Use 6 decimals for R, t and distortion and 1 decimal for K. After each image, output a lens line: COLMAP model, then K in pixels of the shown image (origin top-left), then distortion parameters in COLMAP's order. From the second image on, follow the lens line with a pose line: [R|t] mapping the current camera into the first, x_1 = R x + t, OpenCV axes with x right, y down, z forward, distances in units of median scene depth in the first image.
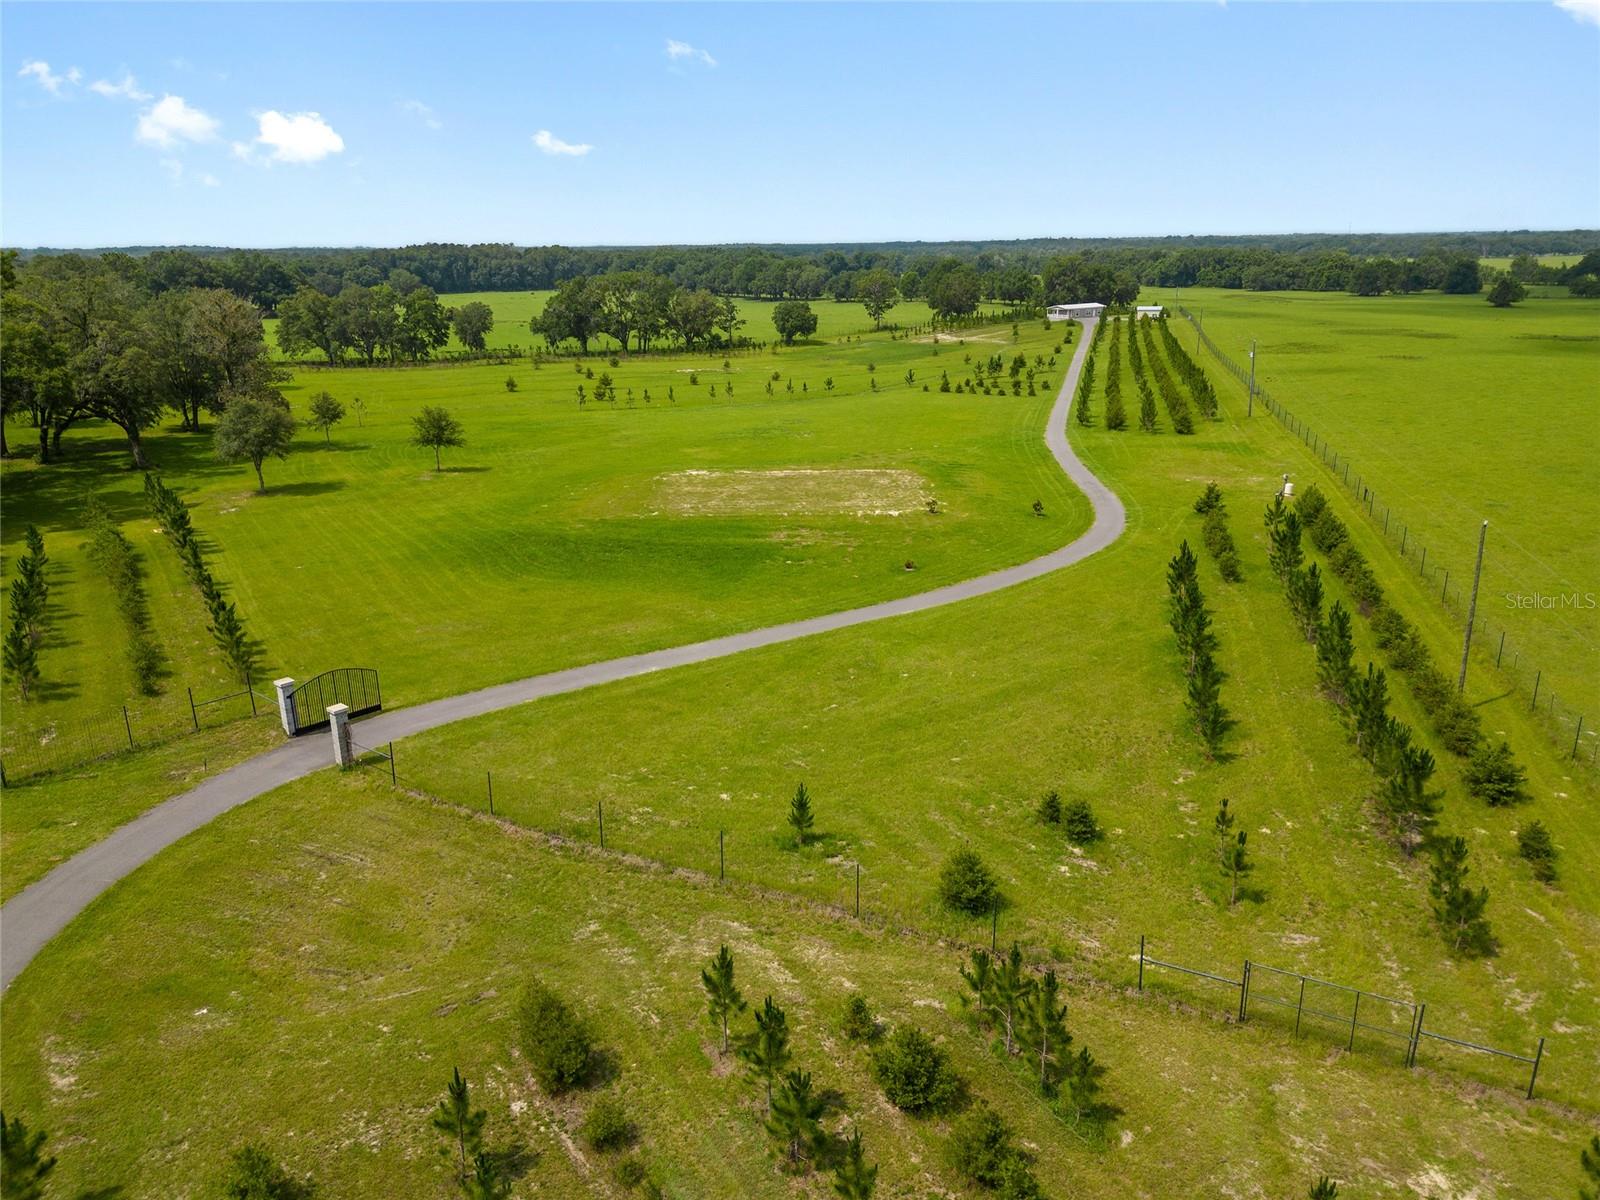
lens RADIAL K [[1099.6, 0, 799.8], [0, 1099.6, 603.5], [0, 0, 1]] dist [0.054408, -0.033108]
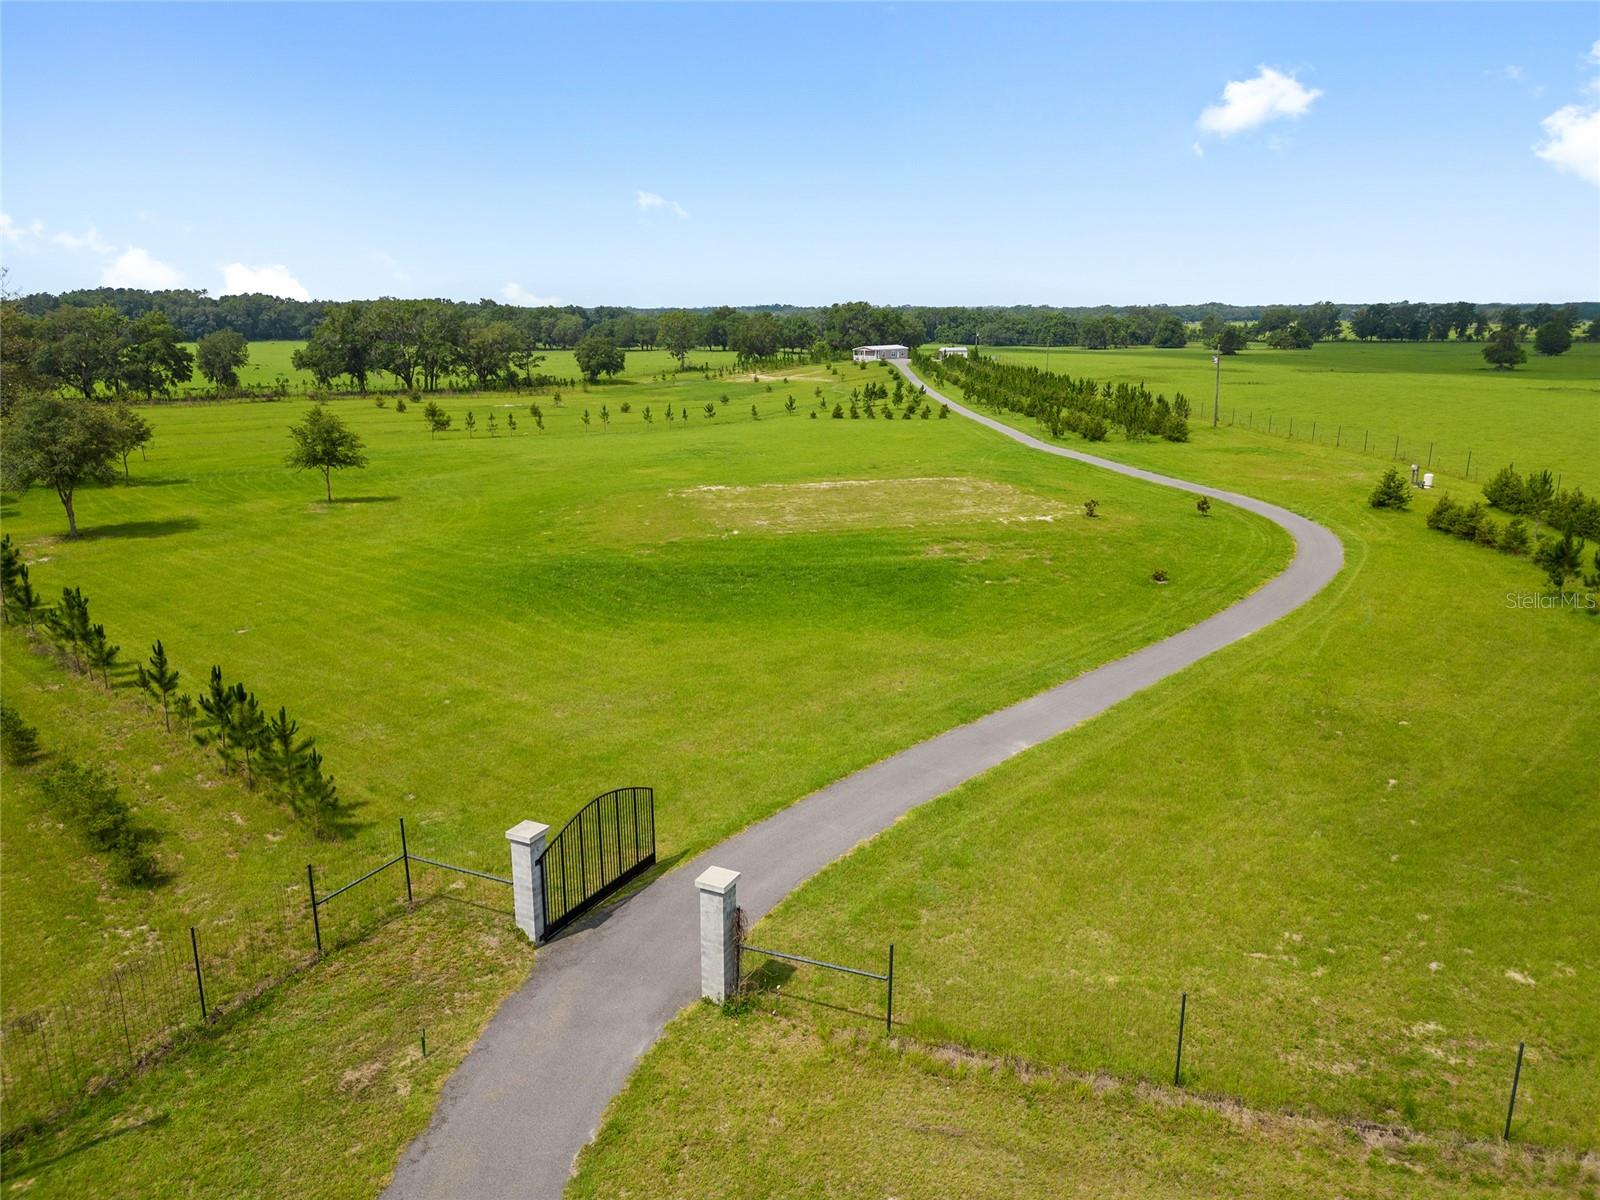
lens RADIAL K [[1099.6, 0, 805.4], [0, 1099.6, 601.8], [0, 0, 1]] dist [0.054408, -0.033108]
pose [[0.968332, -0.052365, 0.244114, -0.088074], [0.065654, 0.996753, -0.046618, 0.000225], [-0.240880, 0.061168, 0.968625, 0.095753]]
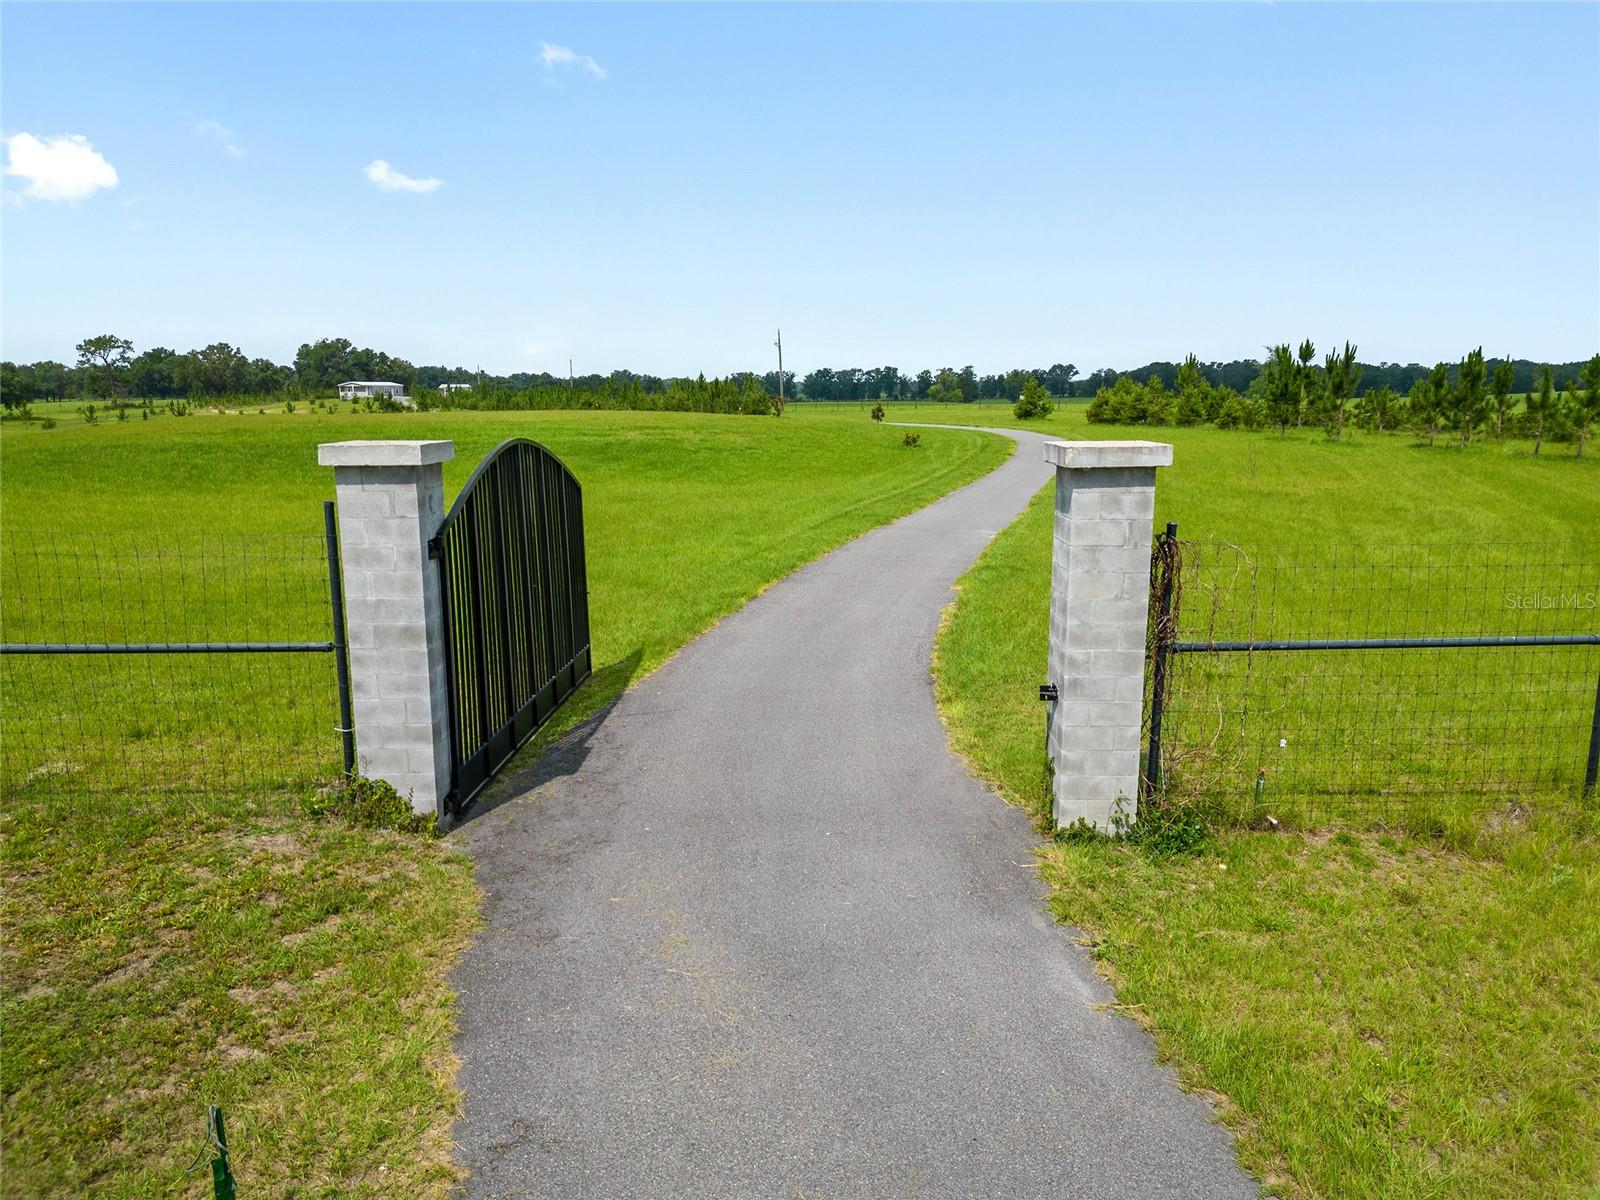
lens RADIAL K [[1099.6, 0, 796.1], [0, 1099.6, 594.9], [0, 0, 1]] dist [0.054408, -0.033108]
pose [[0.763711, -0.109756, 0.636160, -0.099372], [0.189489, 0.980146, -0.058378, 0.020568], [-0.617122, 0.165129, 0.769345, 0.163475]]
